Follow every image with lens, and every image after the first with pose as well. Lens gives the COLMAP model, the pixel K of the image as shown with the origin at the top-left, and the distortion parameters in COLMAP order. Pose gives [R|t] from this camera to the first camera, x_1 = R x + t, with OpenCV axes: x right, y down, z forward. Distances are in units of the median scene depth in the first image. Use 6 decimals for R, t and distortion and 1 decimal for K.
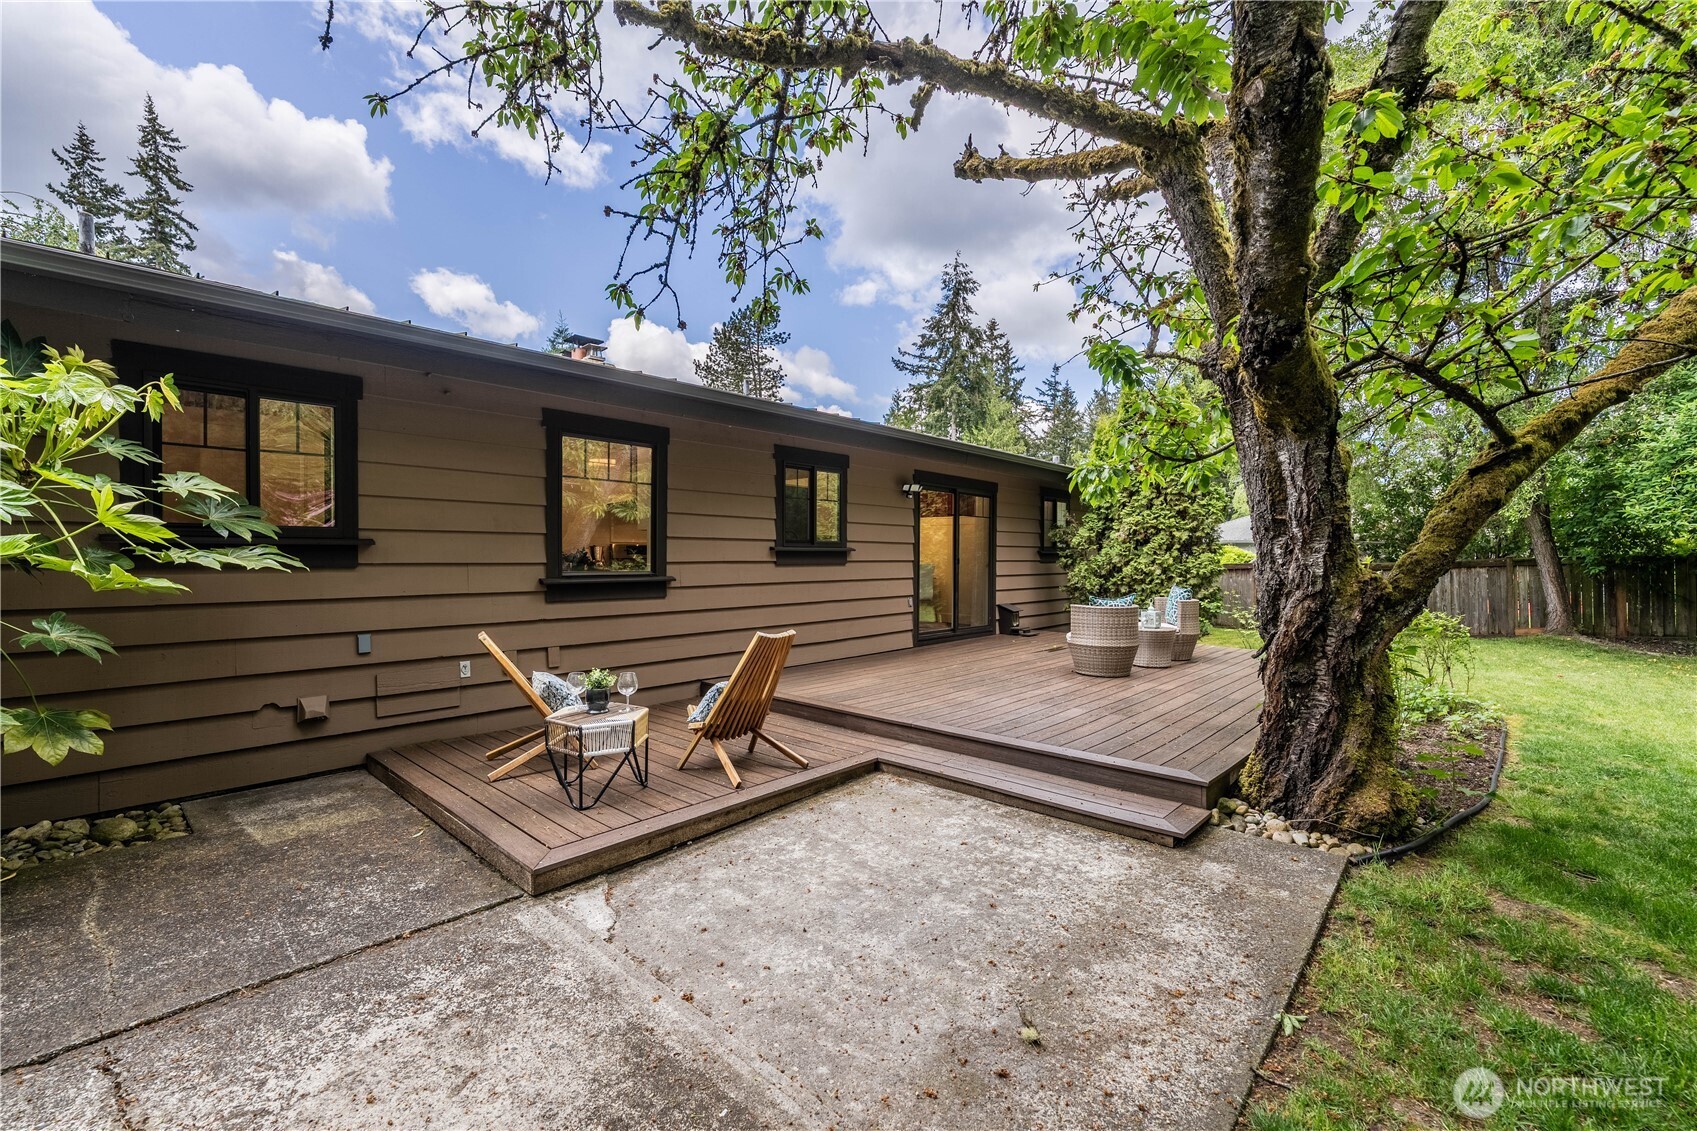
lens RADIAL K [[711.9, 0, 849.4], [0, 711.9, 554.5], [0, 0, 1]] dist [0.000828, -0.000324]
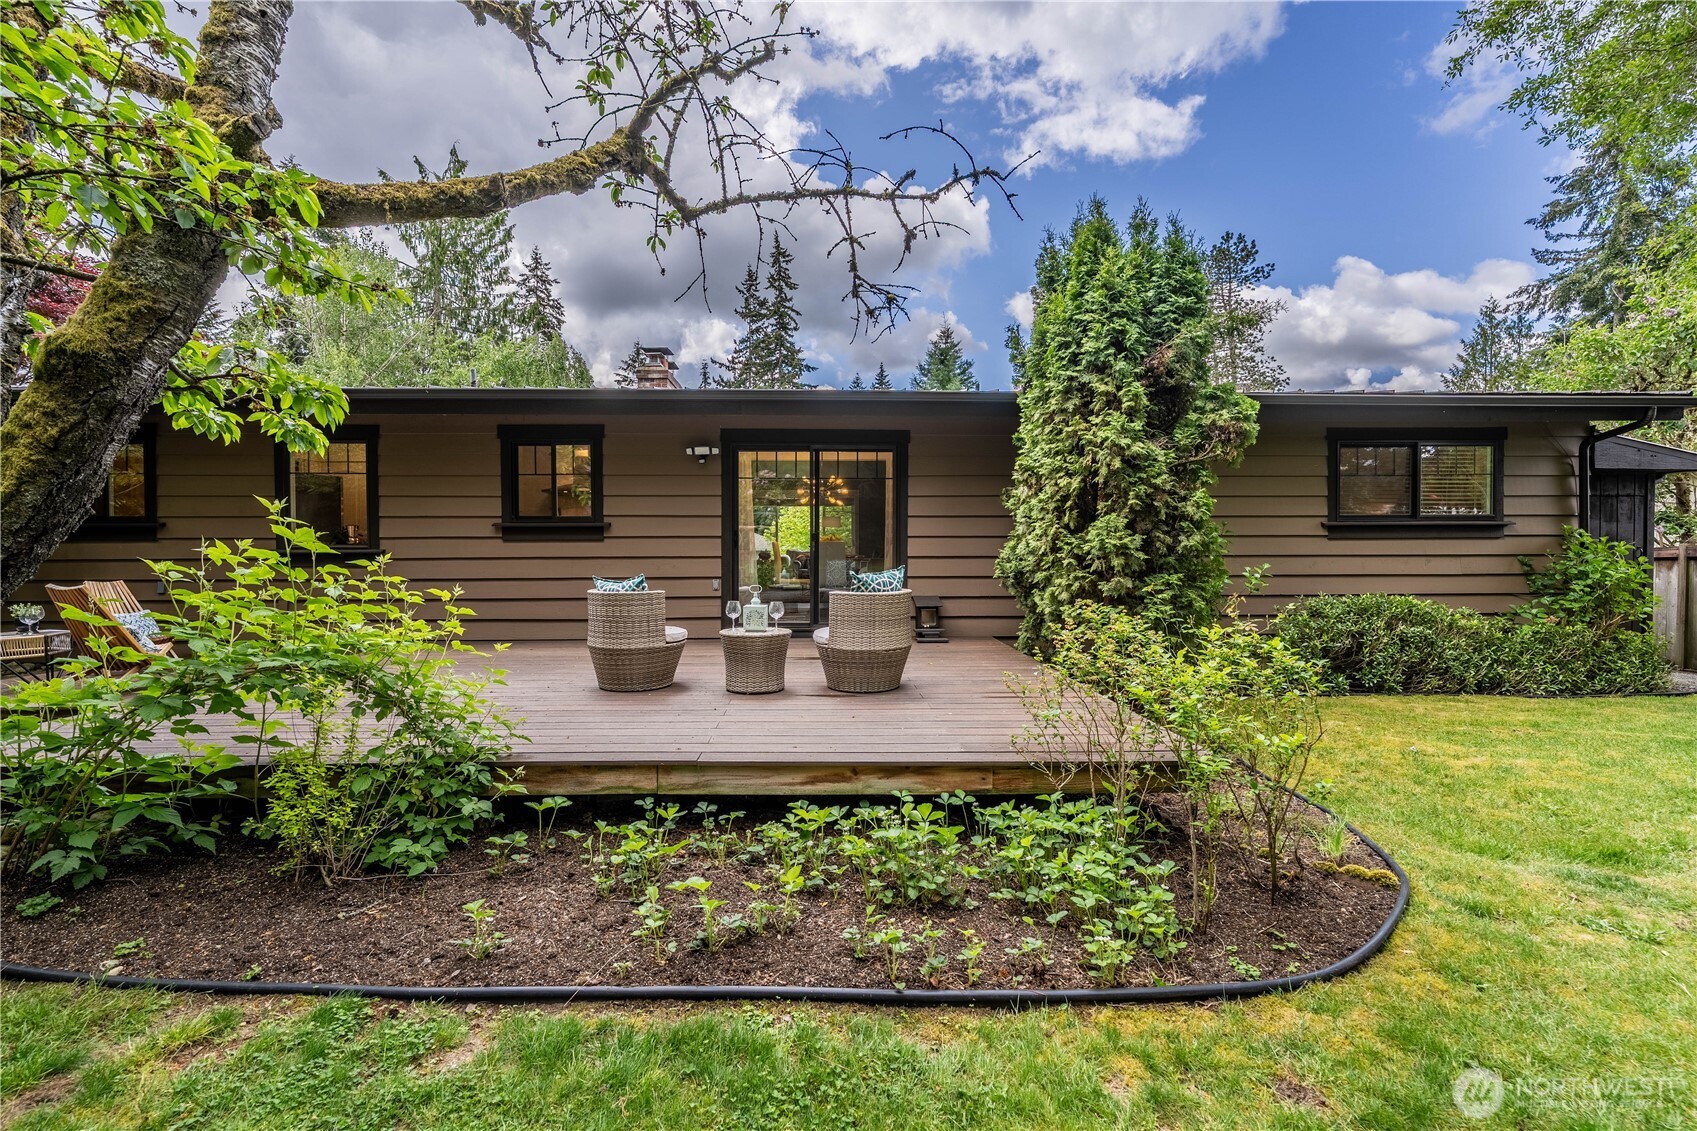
lens RADIAL K [[711.9, 0, 849.4], [0, 711.9, 554.5], [0, 0, 1]] dist [0.000828, -0.000324]
pose [[0.687881, 0.000498, -0.725823, 0.167356], [0.005911, 0.999963, 0.006288, 0.005278], [0.725799, -0.008616, 0.687853, 0.108831]]
